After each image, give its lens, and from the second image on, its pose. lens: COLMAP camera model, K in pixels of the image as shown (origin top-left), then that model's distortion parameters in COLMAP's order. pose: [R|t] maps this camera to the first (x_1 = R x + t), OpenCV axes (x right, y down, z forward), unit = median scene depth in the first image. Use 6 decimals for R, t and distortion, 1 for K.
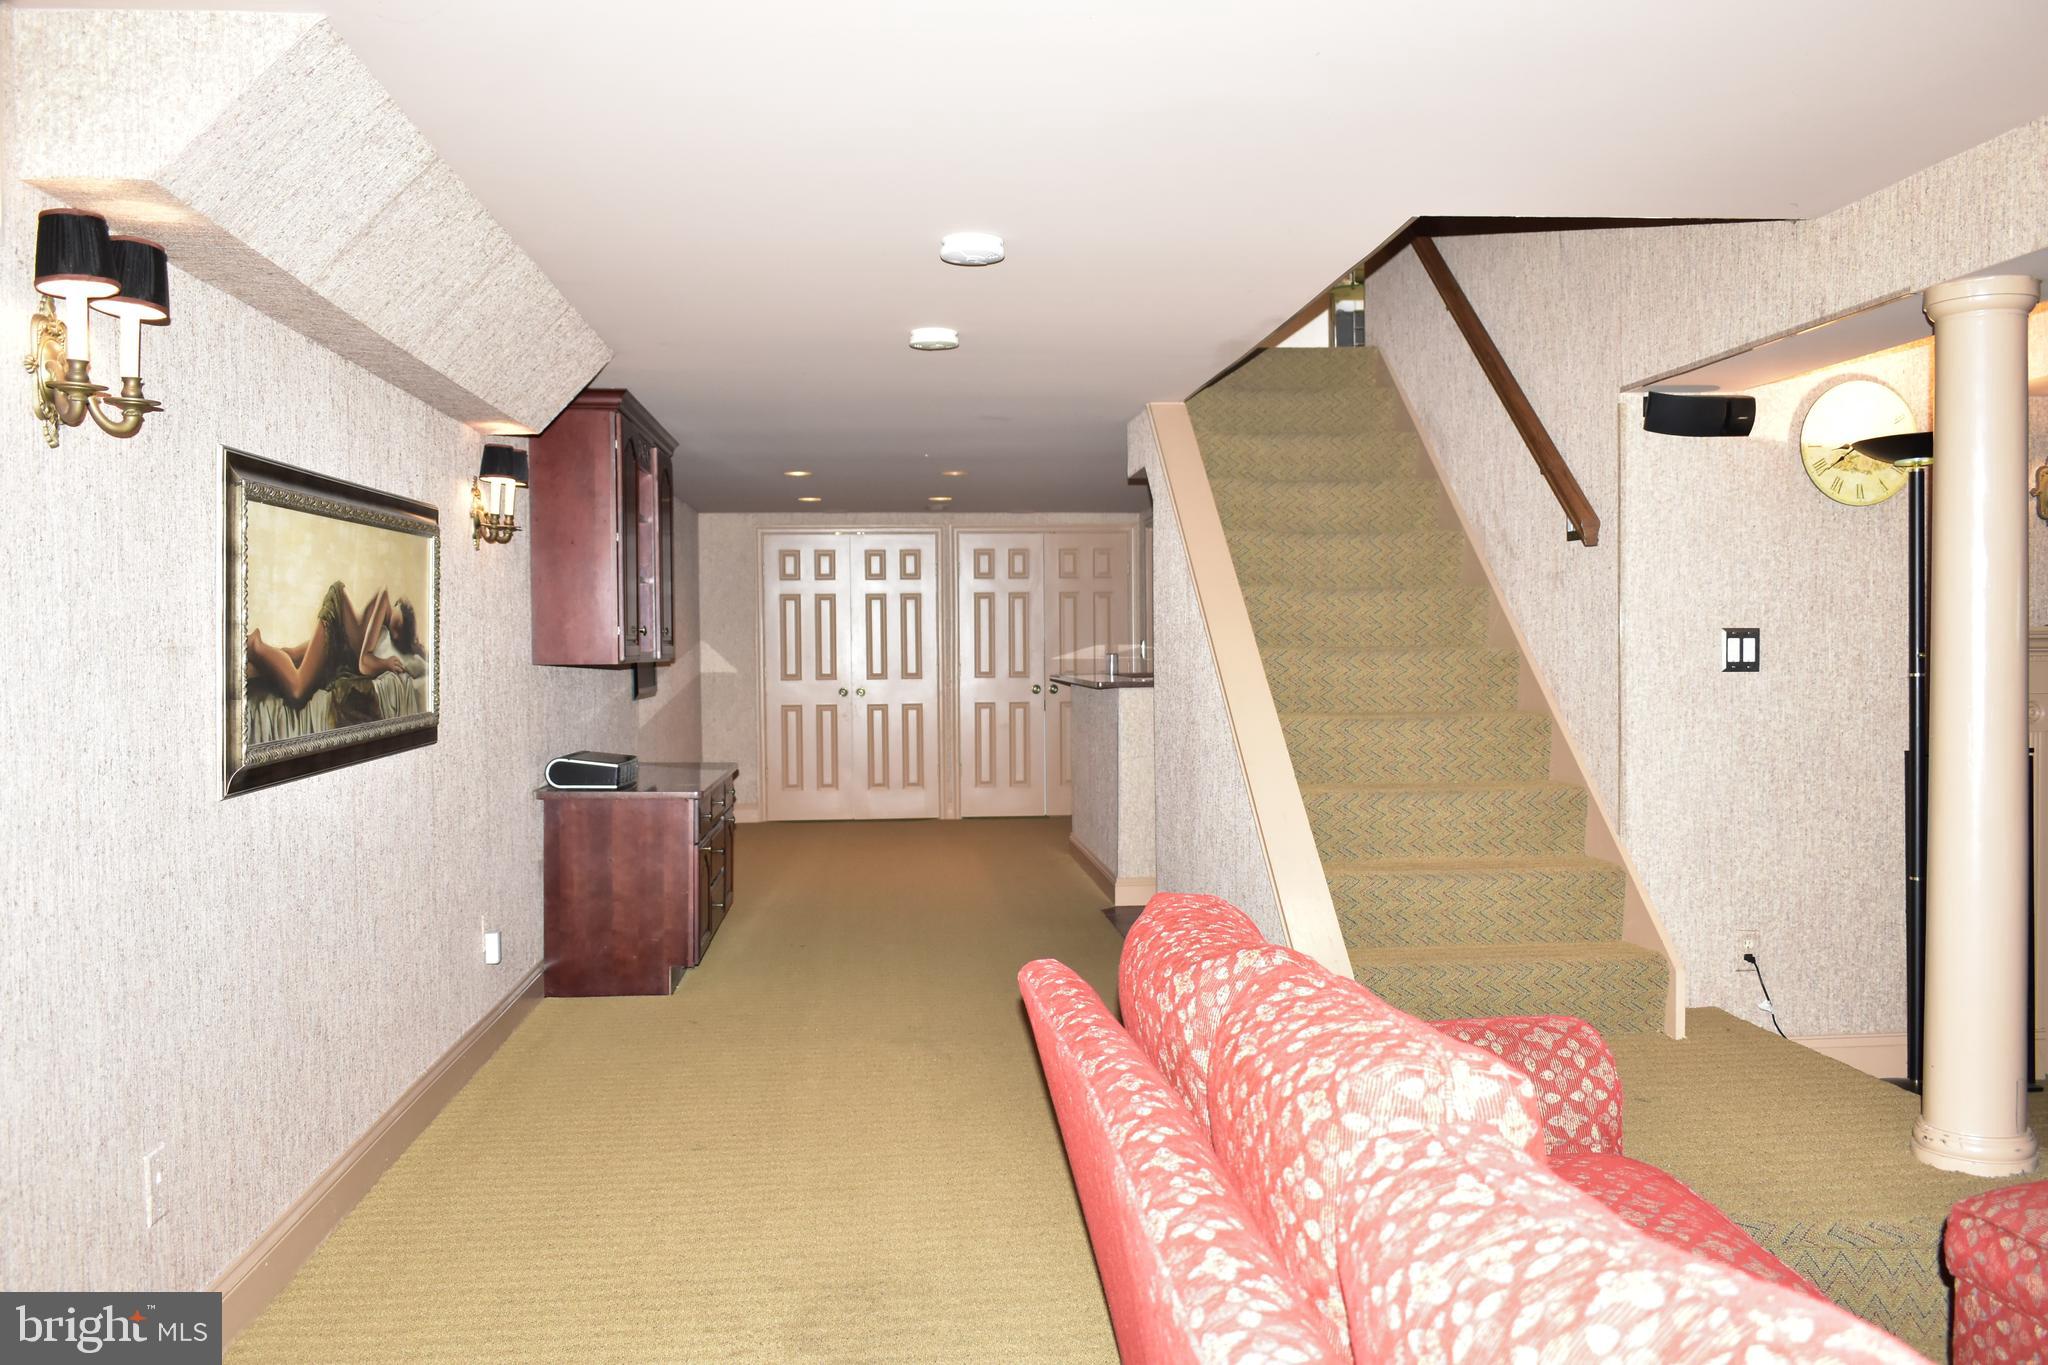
lens RADIAL K [[1730.1, 0, 1022.7], [0, 1730.1, 679.8], [0, 0, 1]] dist [-0.034203, 0.010555]
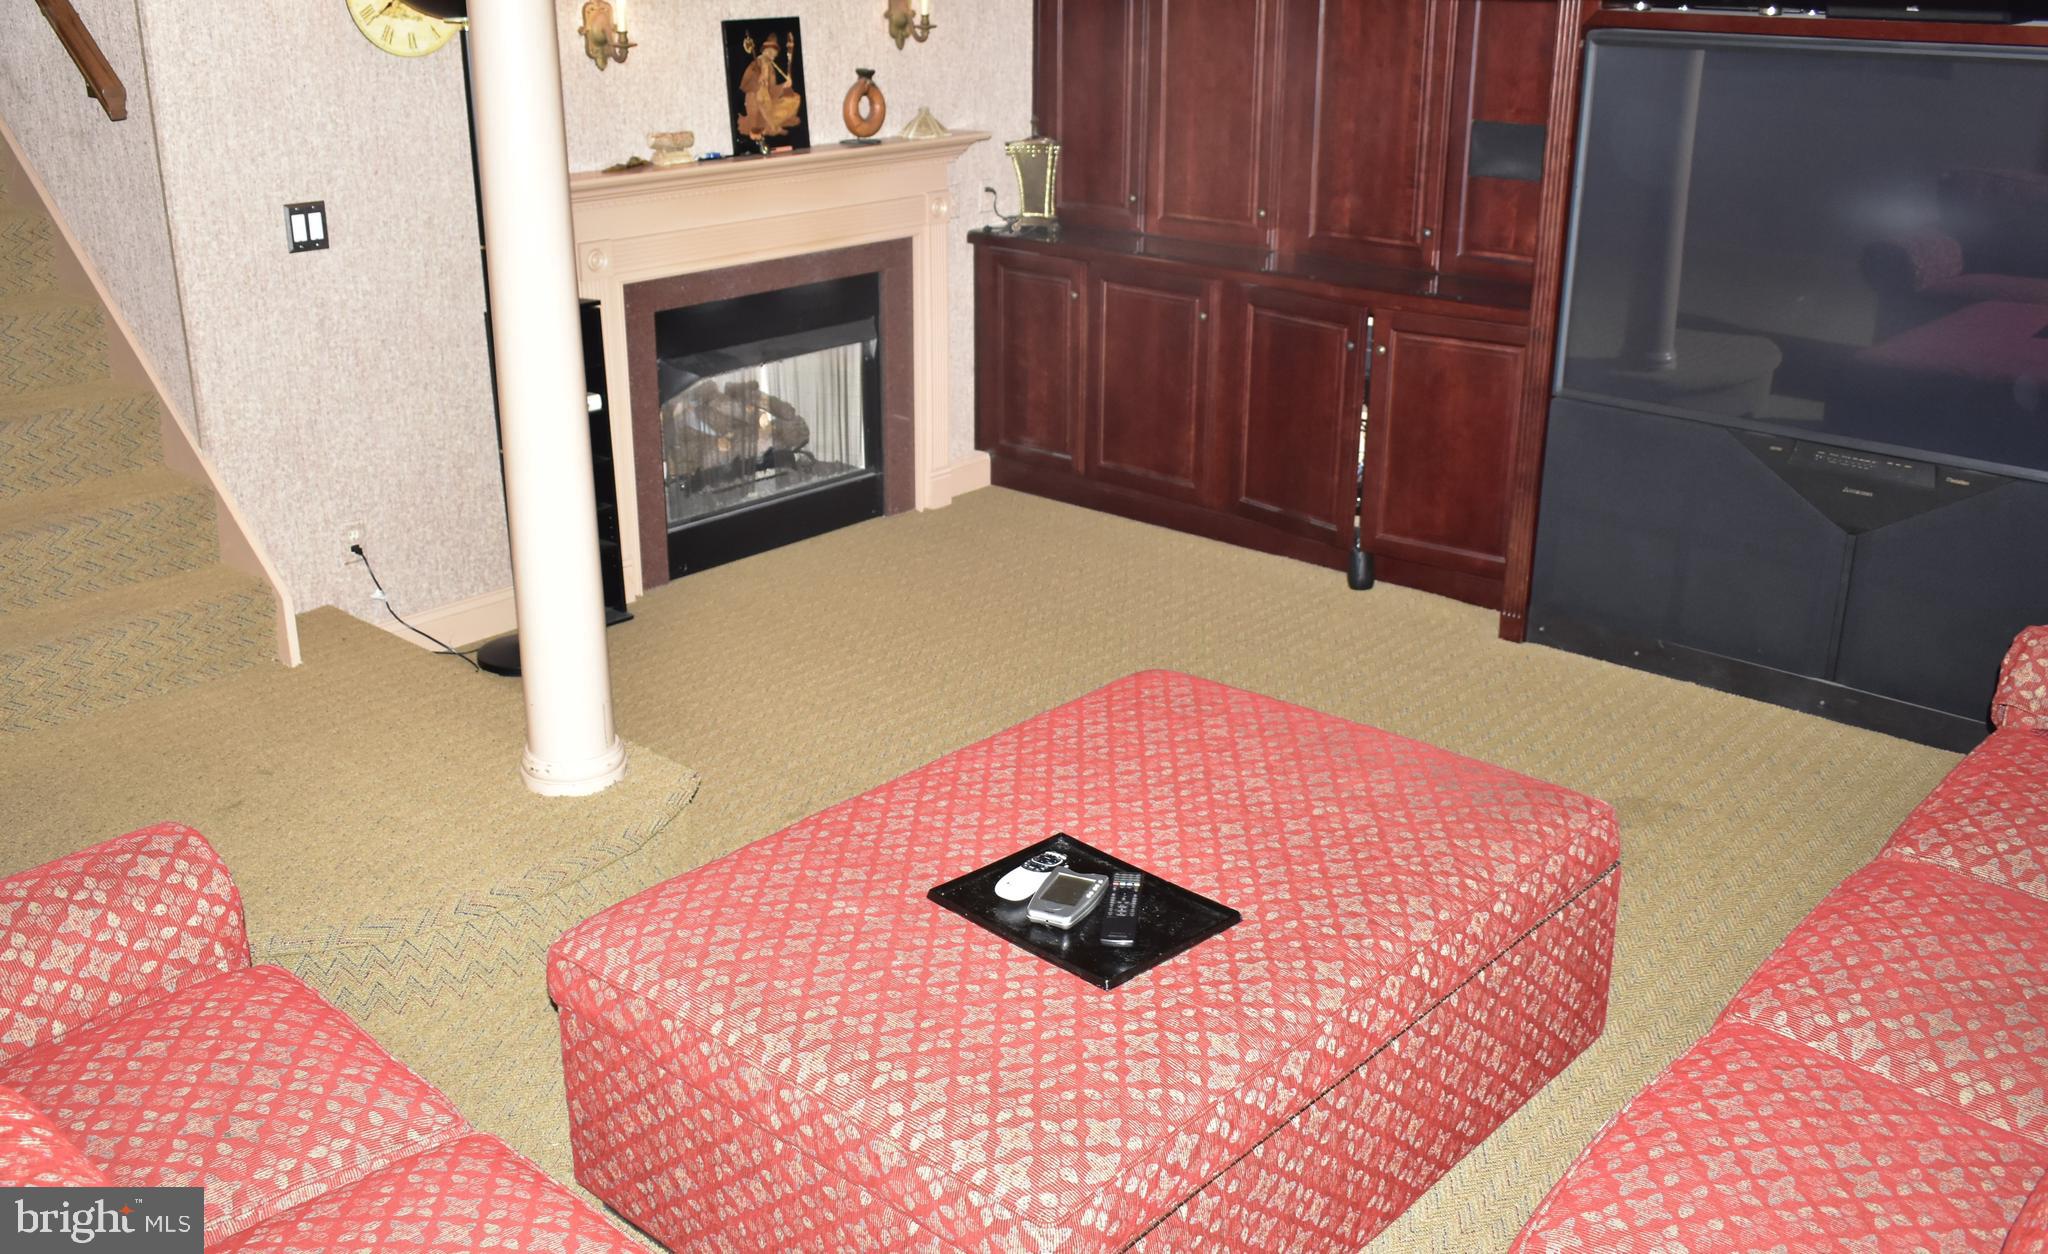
lens RADIAL K [[1890.1, 0, 1023.9], [0, 1890.1, 623.1], [0, 0, 1]] dist [-0.013925, 0.000000]
pose [[0.741438, -0.220227, 0.633853, 0.015837], [0.008363, 0.947569, 0.319441, -0.136942], [-0.670969, -0.231545, 0.704405, -0.017725]]
